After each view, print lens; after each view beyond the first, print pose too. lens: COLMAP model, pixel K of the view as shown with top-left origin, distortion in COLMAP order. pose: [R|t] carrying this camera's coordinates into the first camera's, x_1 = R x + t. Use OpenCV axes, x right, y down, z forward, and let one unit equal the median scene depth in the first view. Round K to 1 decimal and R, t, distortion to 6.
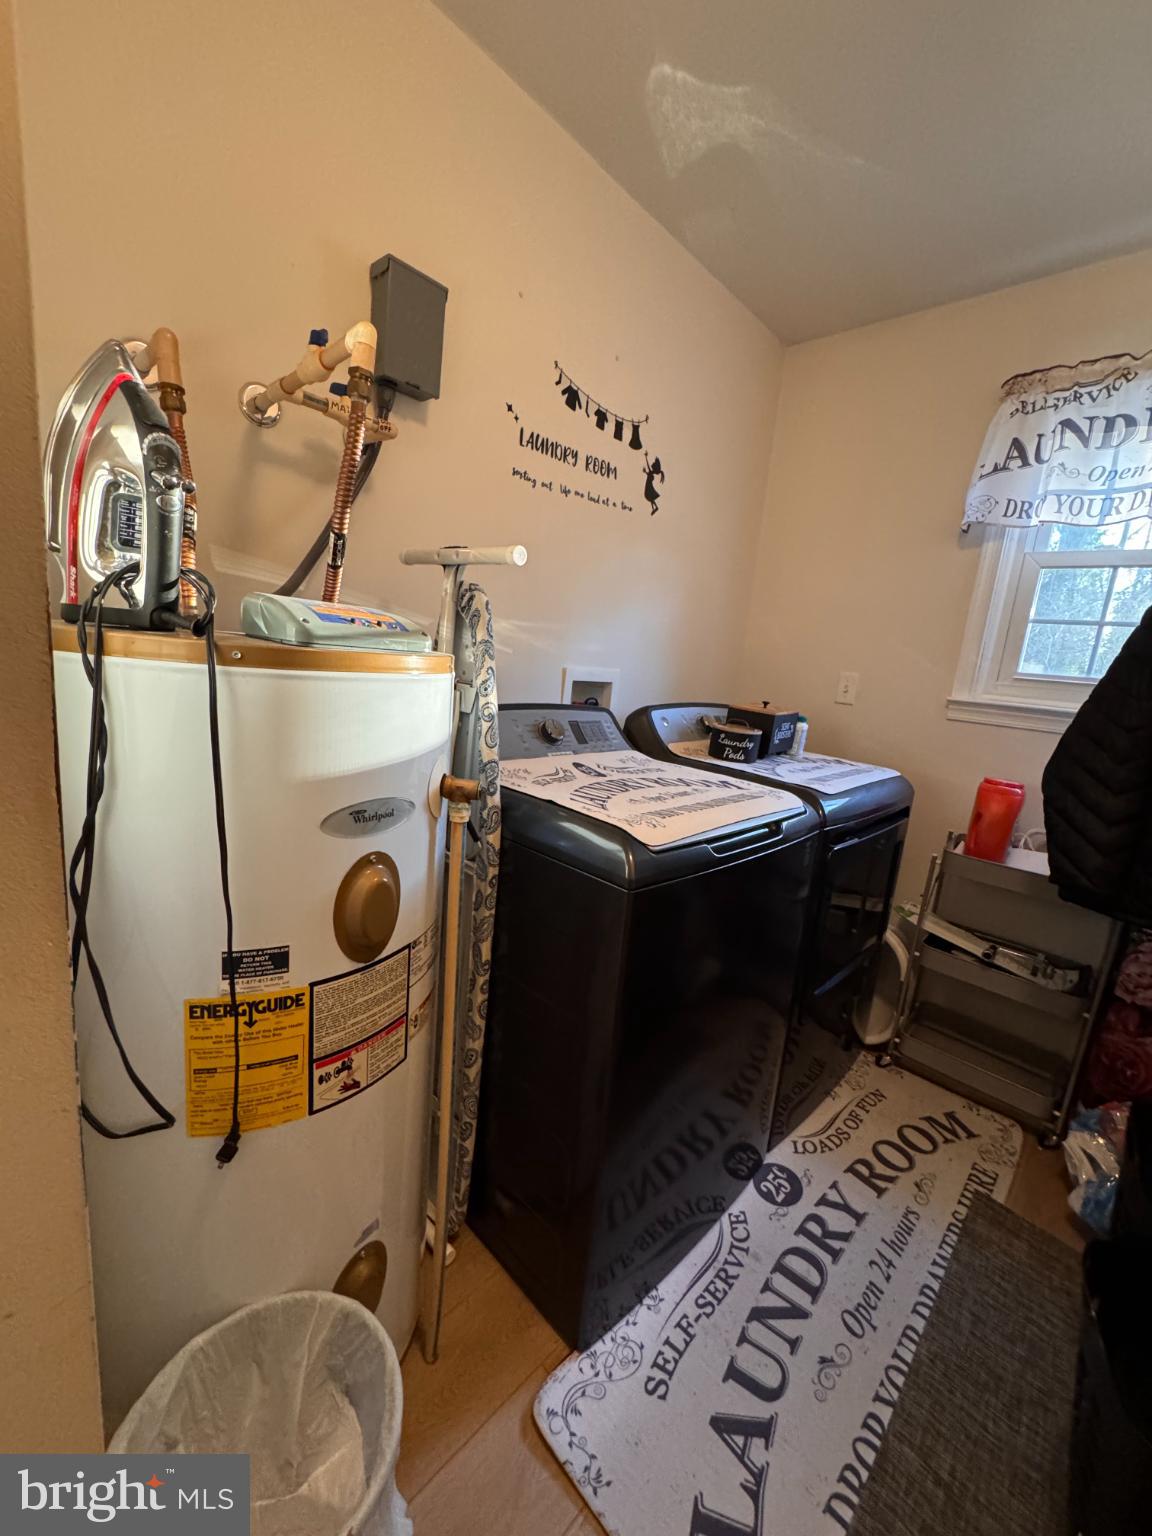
lens RADIAL K [[613.2, 0, 575.6], [0, 613.2, 769.0], [0, 0, 1]] dist [-0.003926, 0.000547]
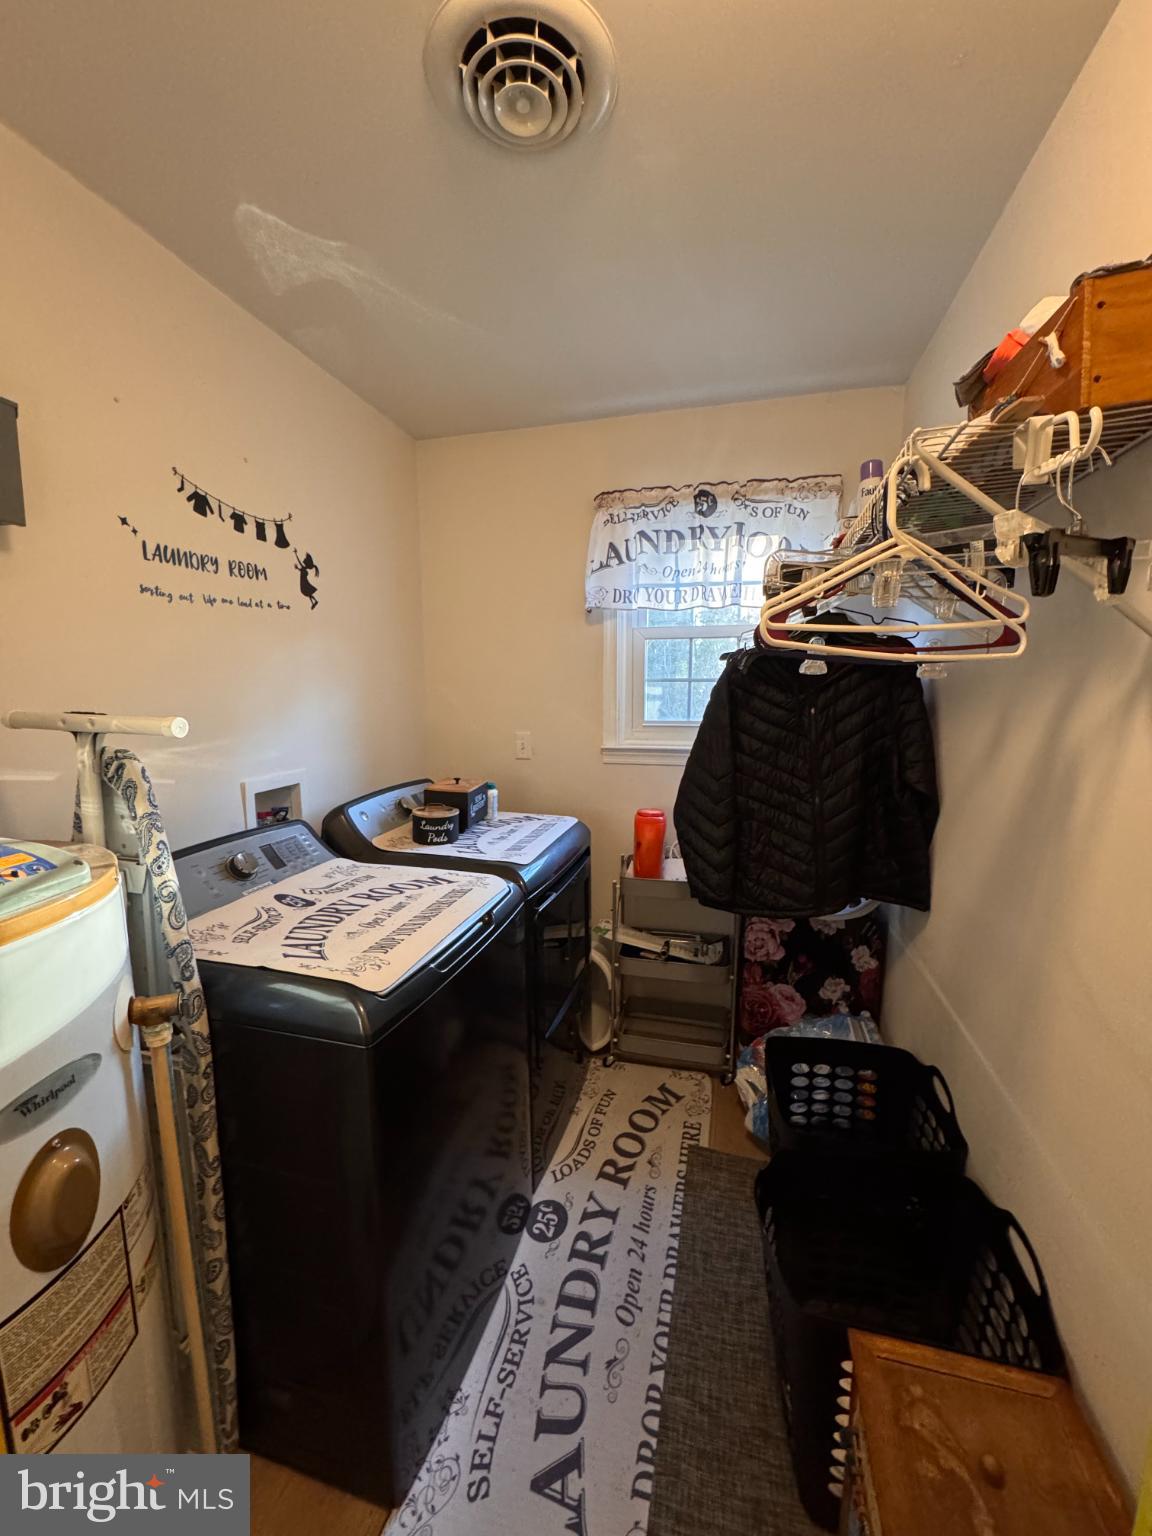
lens RADIAL K [[613.2, 0, 574.6], [0, 613.2, 767.5], [0, 0, 1]] dist [-0.003926, 0.000547]
pose [[0.872000, -0.161504, 0.462096, -0.005272], [0.175978, 0.984322, 0.011944, -0.139135], [-0.456780, 0.070904, 0.886749, -0.066116]]
